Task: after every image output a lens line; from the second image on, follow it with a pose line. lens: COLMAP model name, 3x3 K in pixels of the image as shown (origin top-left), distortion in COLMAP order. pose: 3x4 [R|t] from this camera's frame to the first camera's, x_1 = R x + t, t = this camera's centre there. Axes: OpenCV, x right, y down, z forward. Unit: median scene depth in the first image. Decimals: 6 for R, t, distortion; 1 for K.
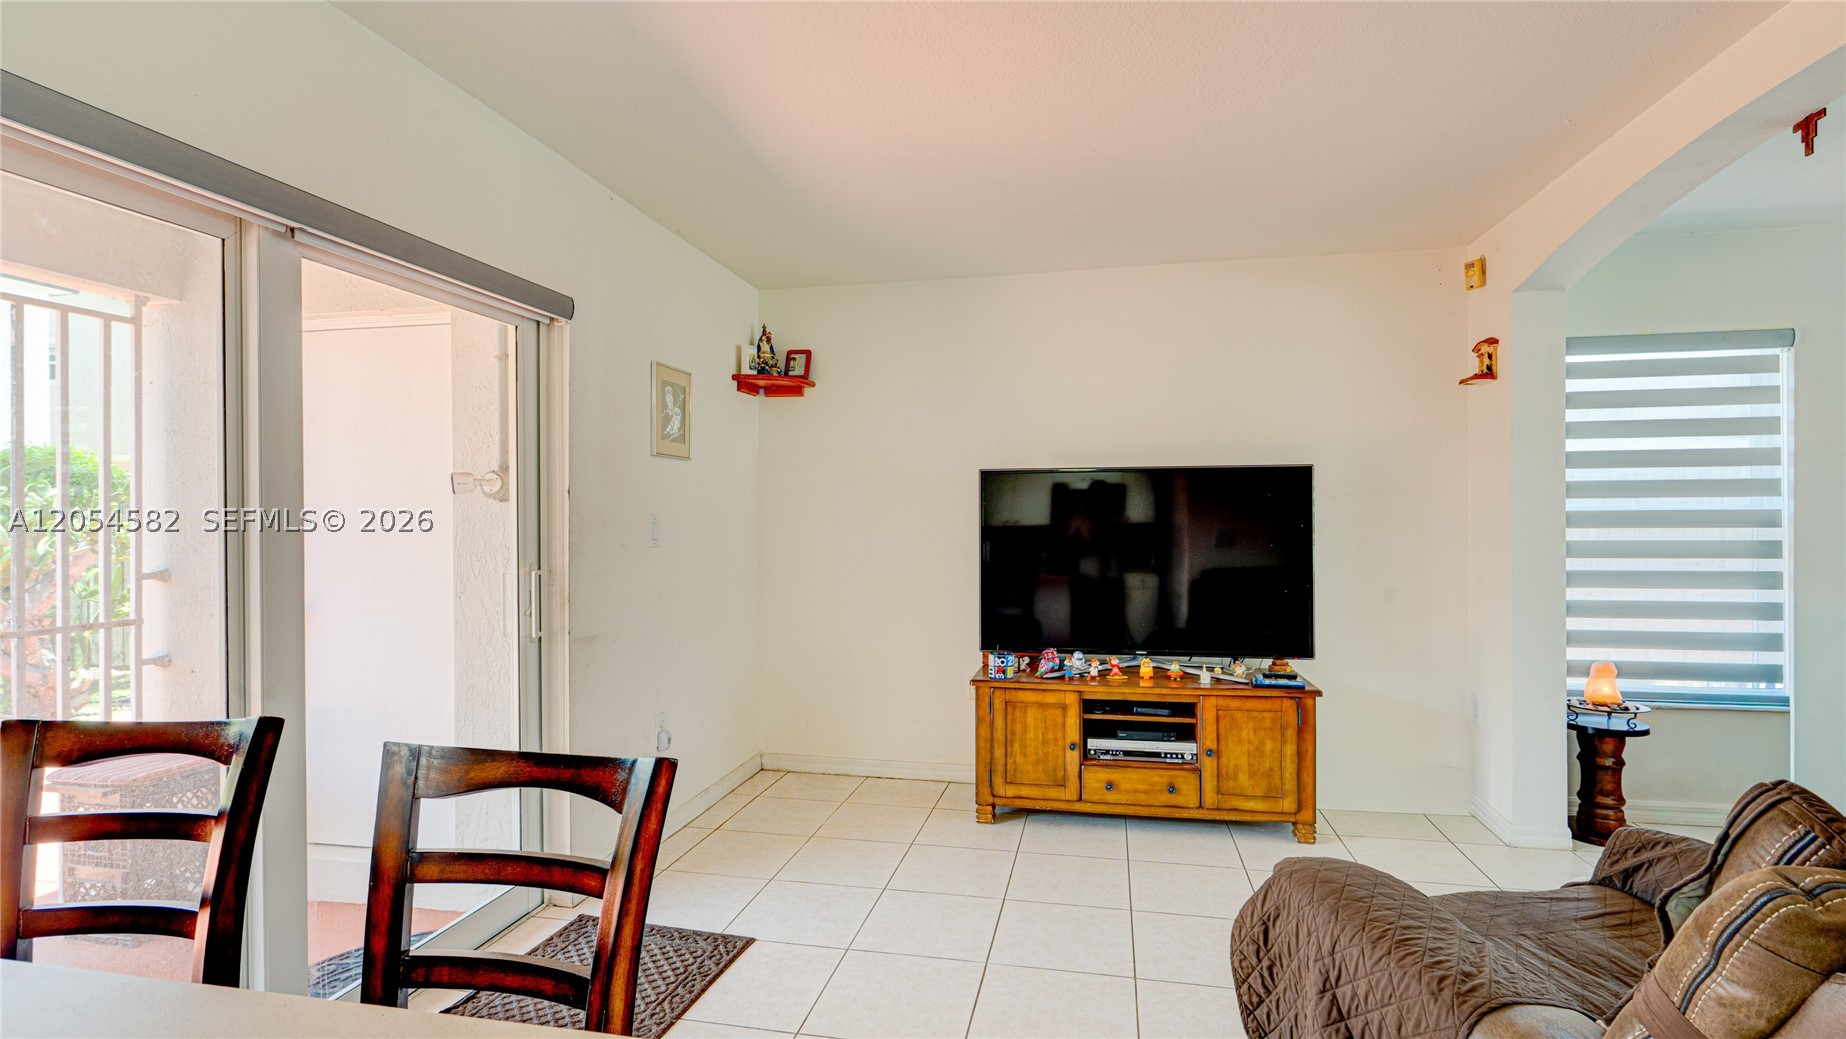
lens RADIAL K [[845.9, 0, 923.0], [0, 845.9, 519.5], [0, 0, 1]] dist [-0.000451, 0.001704]
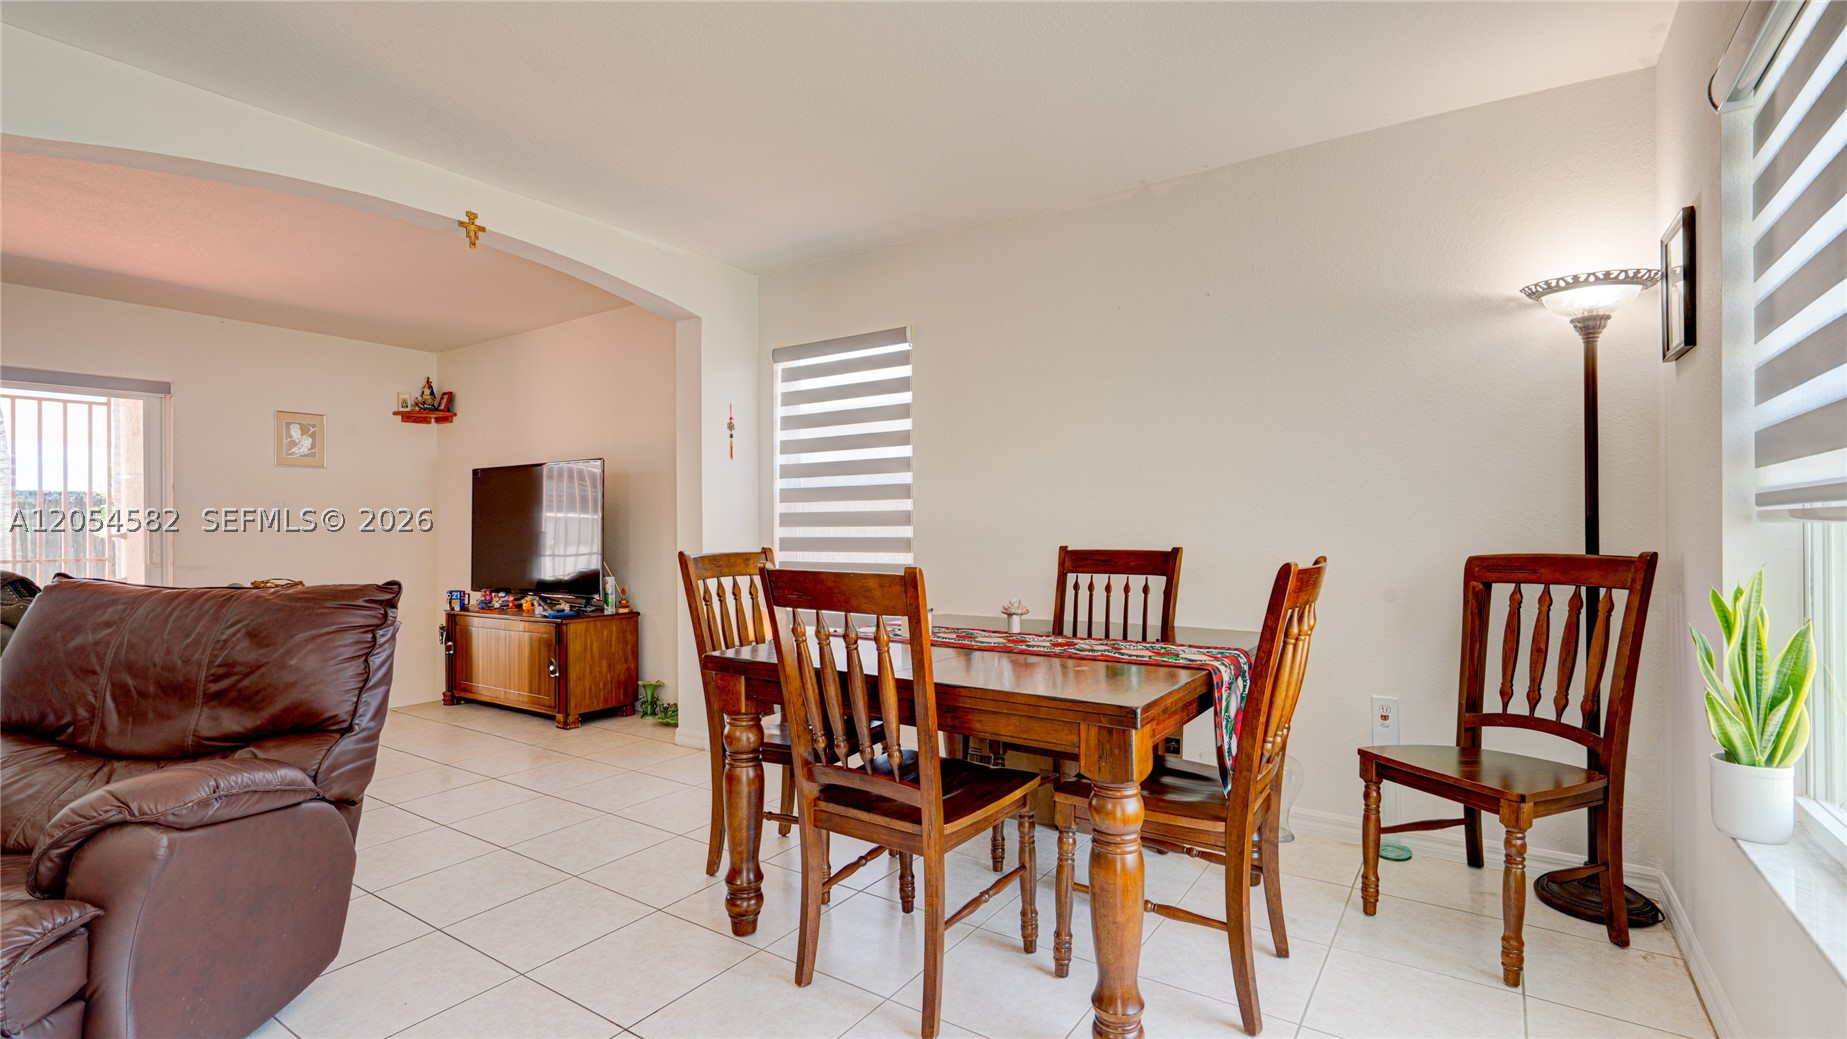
lens RADIAL K [[846.3, 0, 923.5], [0, 846.3, 519.5], [0, 0, 1]] dist [-0.000451, 0.001704]
pose [[0.926078, -0.005253, -0.377297, 1.468676], [0.004291, 0.999985, -0.003390, 0.041864], [0.377309, 0.001521, 0.926086, -0.084737]]
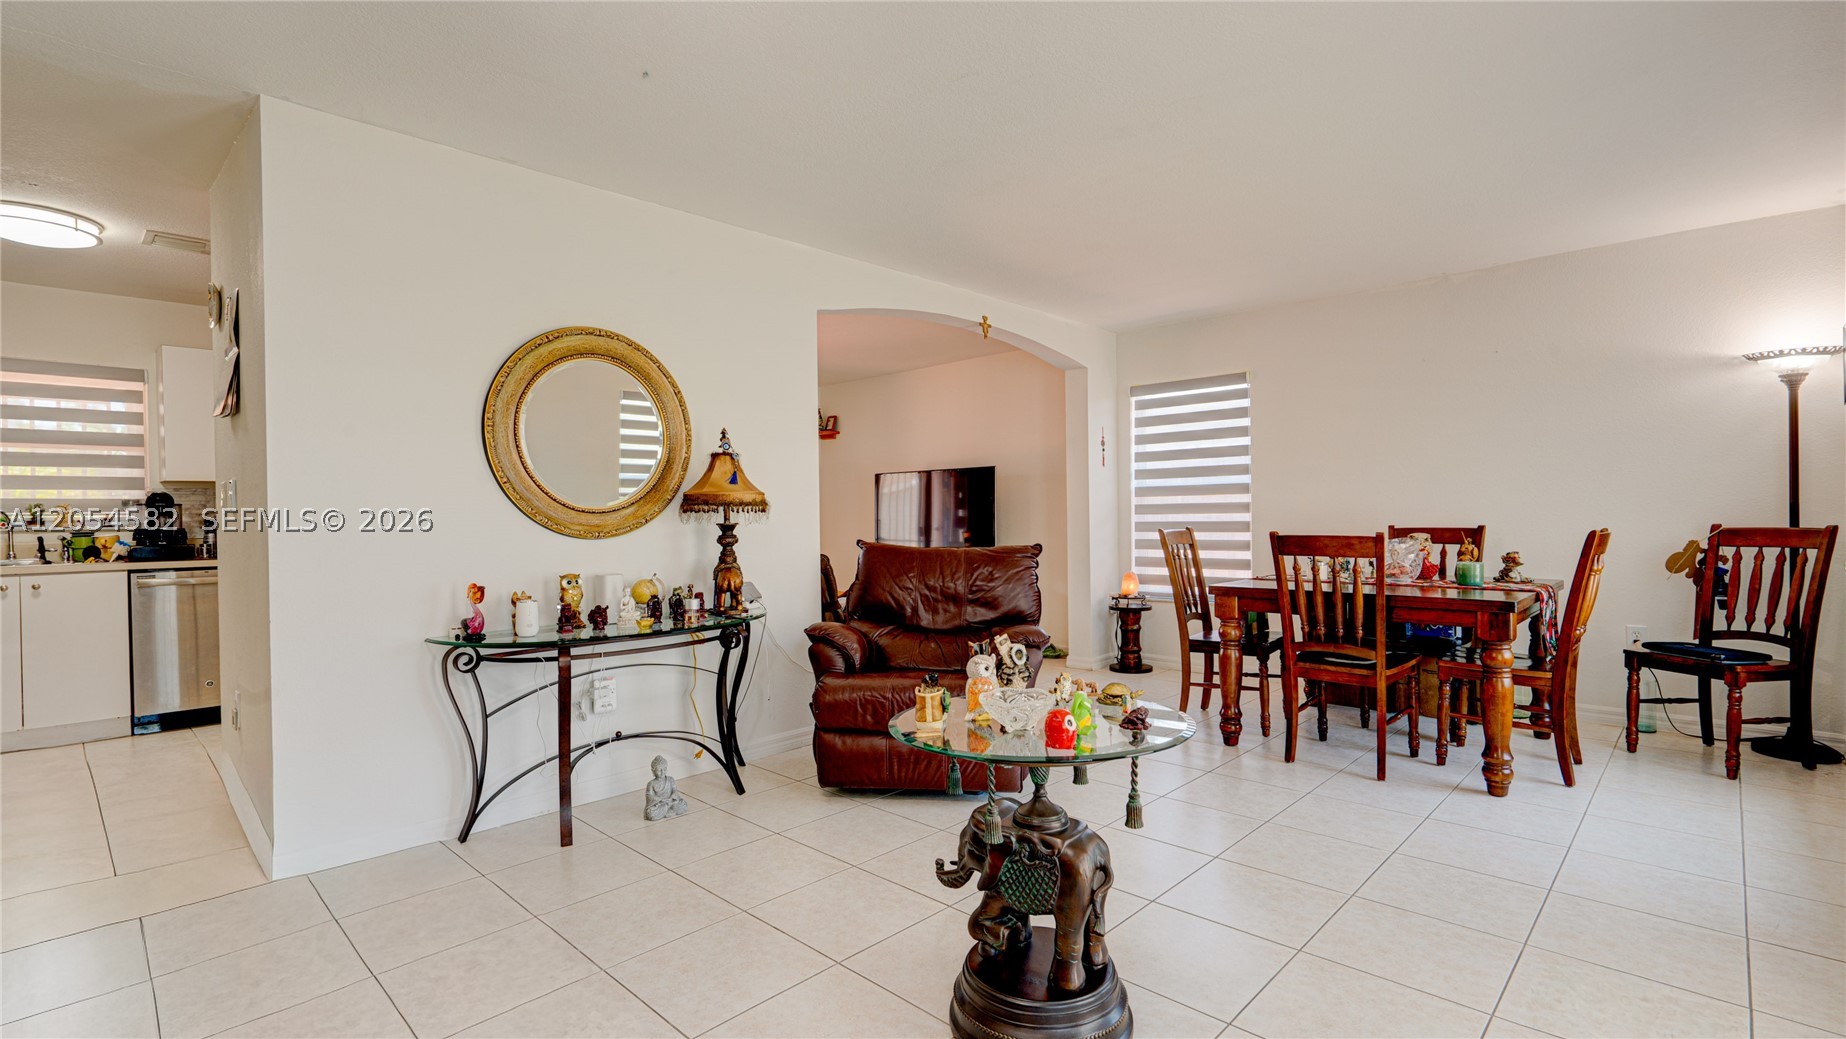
lens RADIAL K [[845.9, 0, 923.0], [0, 845.9, 519.5], [0, 0, 1]] dist [-0.000451, 0.001704]
pose [[0.851741, -0.005825, -0.523930, 1.334407], [0.011401, 0.999907, 0.007417, 0.039881], [0.523838, -0.012291, 0.851729, -0.738271]]
